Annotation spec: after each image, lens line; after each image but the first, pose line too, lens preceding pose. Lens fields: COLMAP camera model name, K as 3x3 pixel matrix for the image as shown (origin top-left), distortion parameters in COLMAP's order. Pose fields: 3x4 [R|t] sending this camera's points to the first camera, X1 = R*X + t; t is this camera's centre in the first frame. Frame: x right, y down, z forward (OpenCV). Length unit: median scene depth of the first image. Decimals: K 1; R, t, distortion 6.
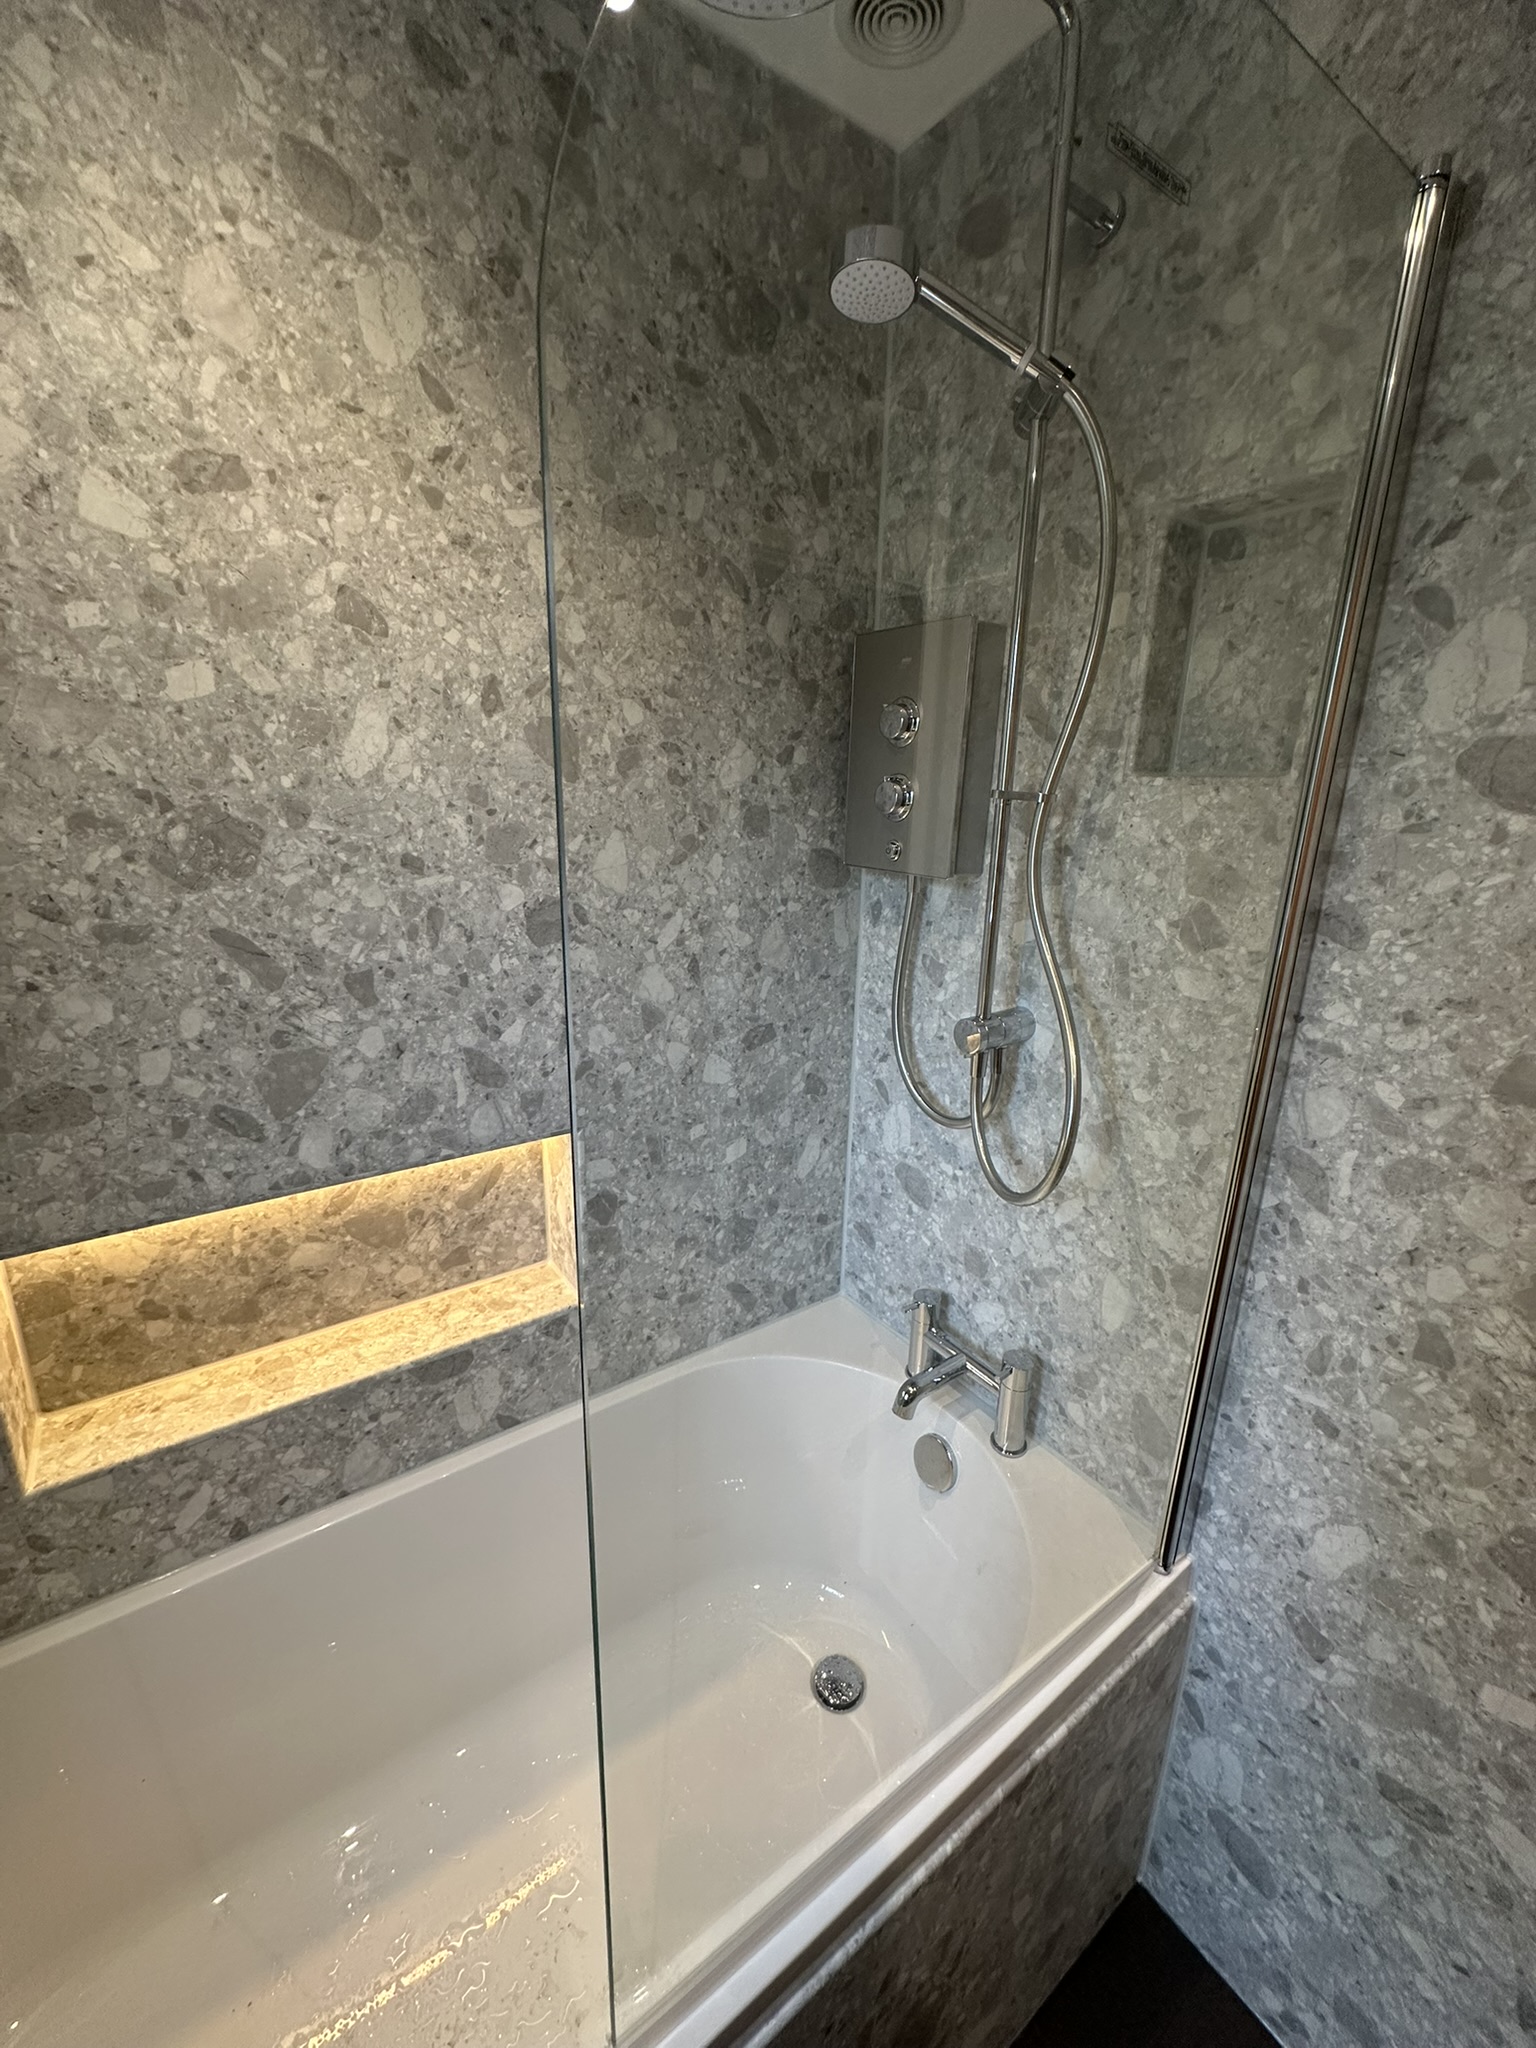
lens RADIAL K [[813.0, 0, 769.8], [0, 813.0, 1021.7], [0, 0, 1]] dist [-0.002317, 0.000173]
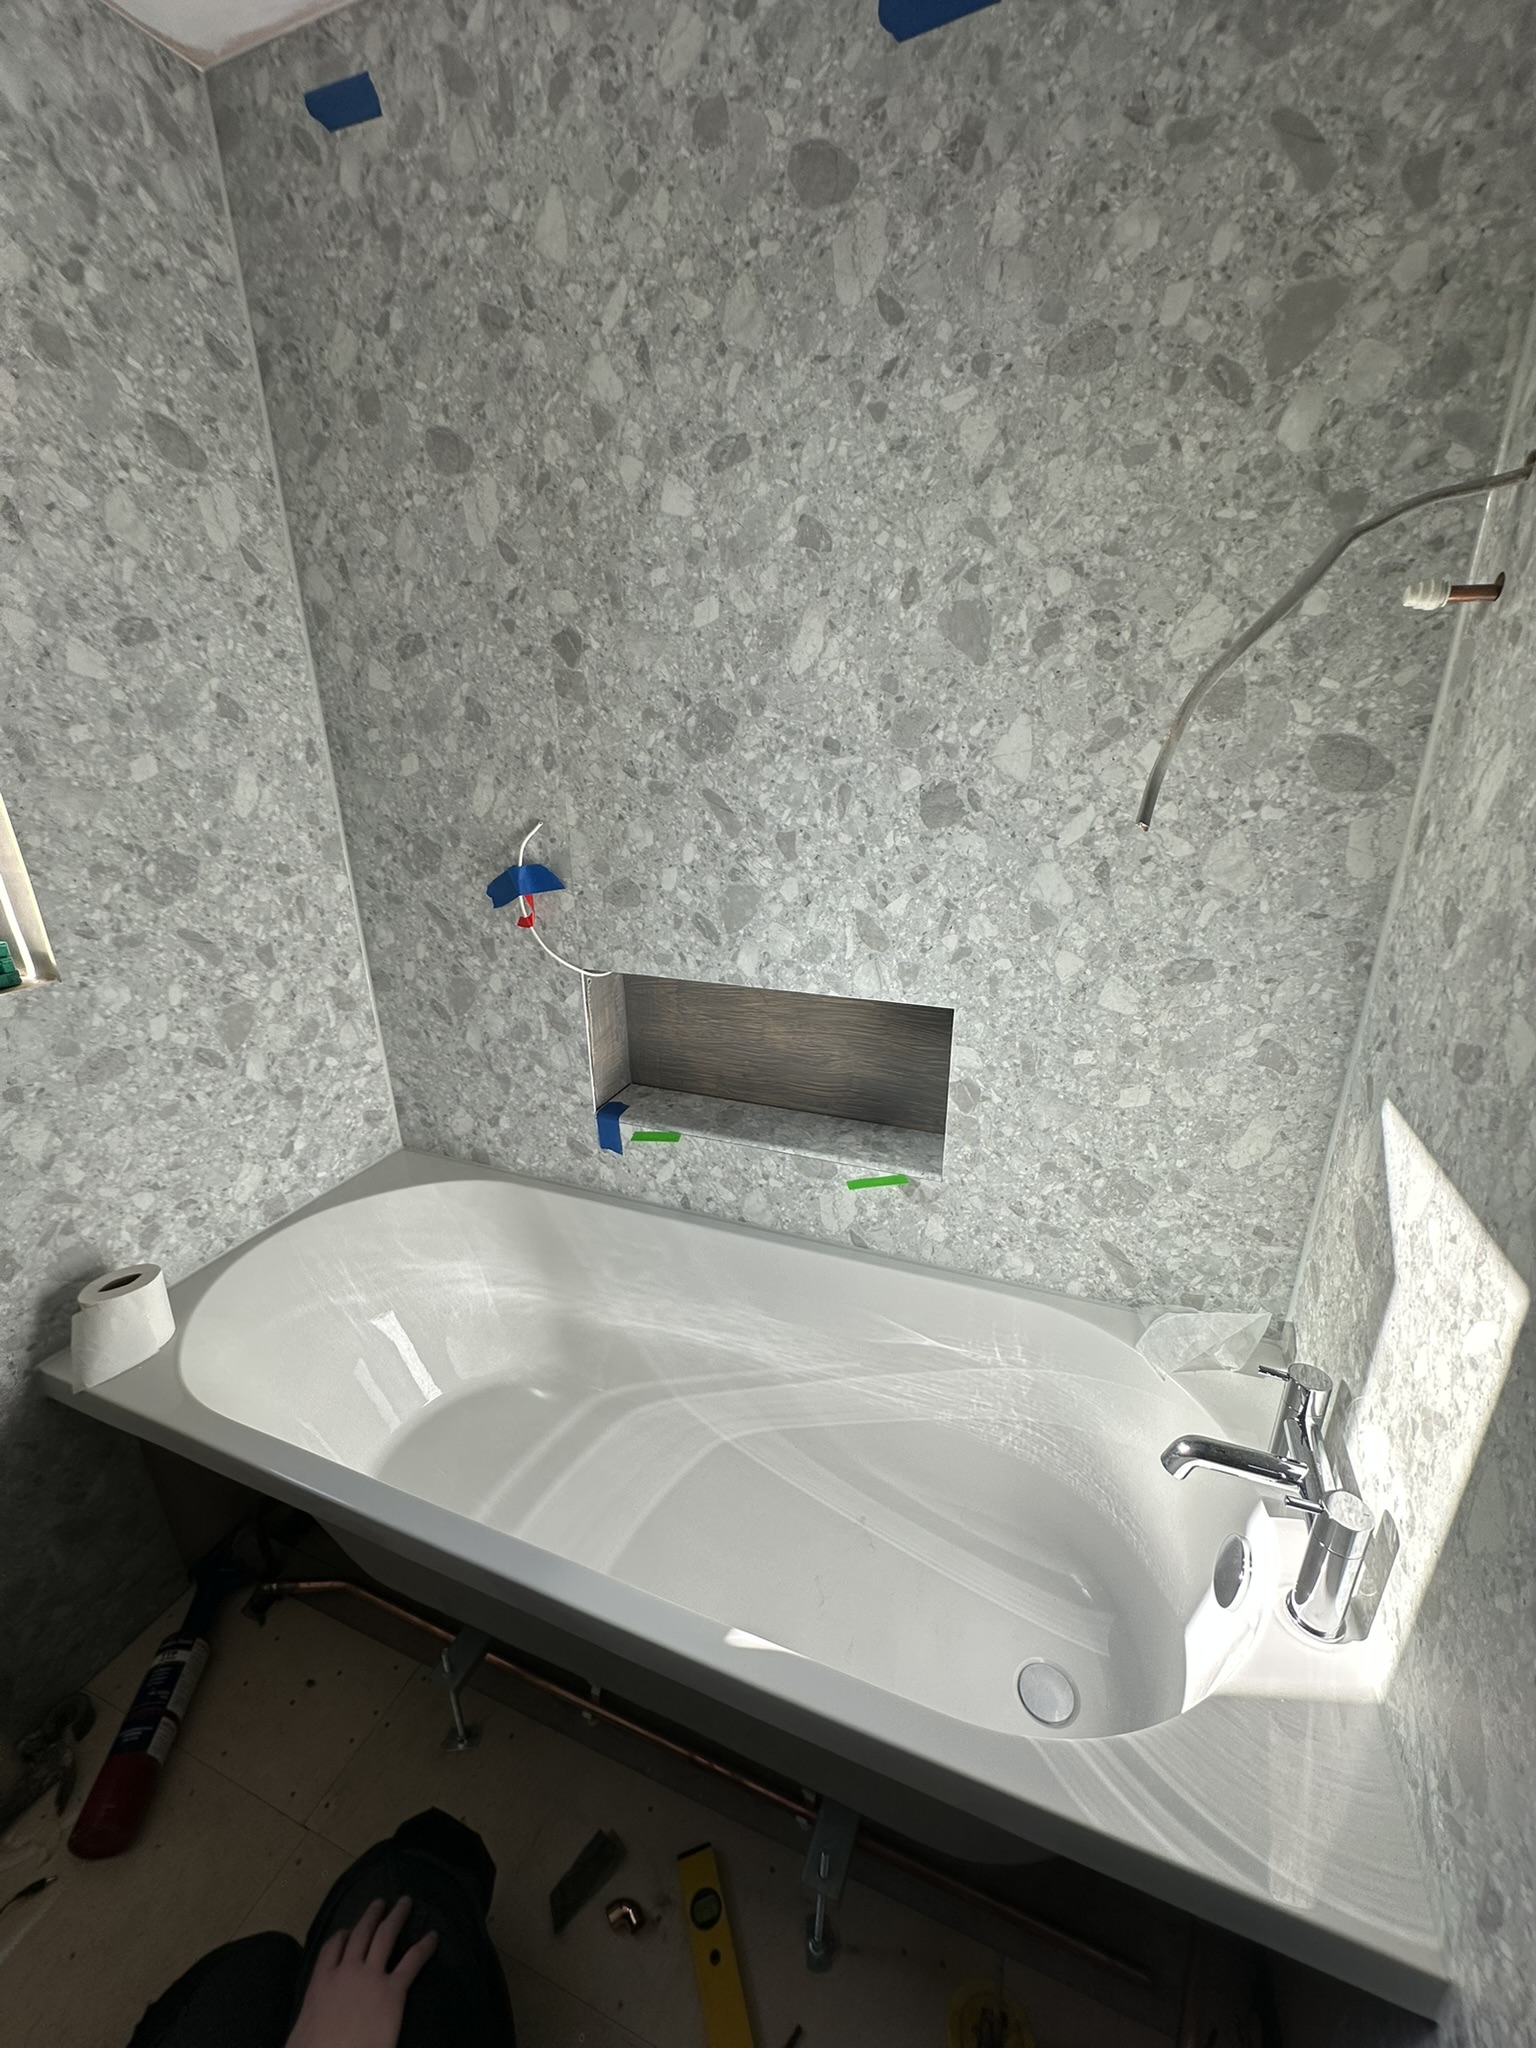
lens RADIAL K [[813.0, 0, 769.8], [0, 813.0, 1023.0], [0, 0, 1]] dist [-0.002317, 0.000173]
pose [[0.543440, 0.256677, -0.799243, 0.525038], [-0.196948, 0.964516, 0.175841, 0.008433], [0.816017, 0.061850, 0.574709, 0.227842]]
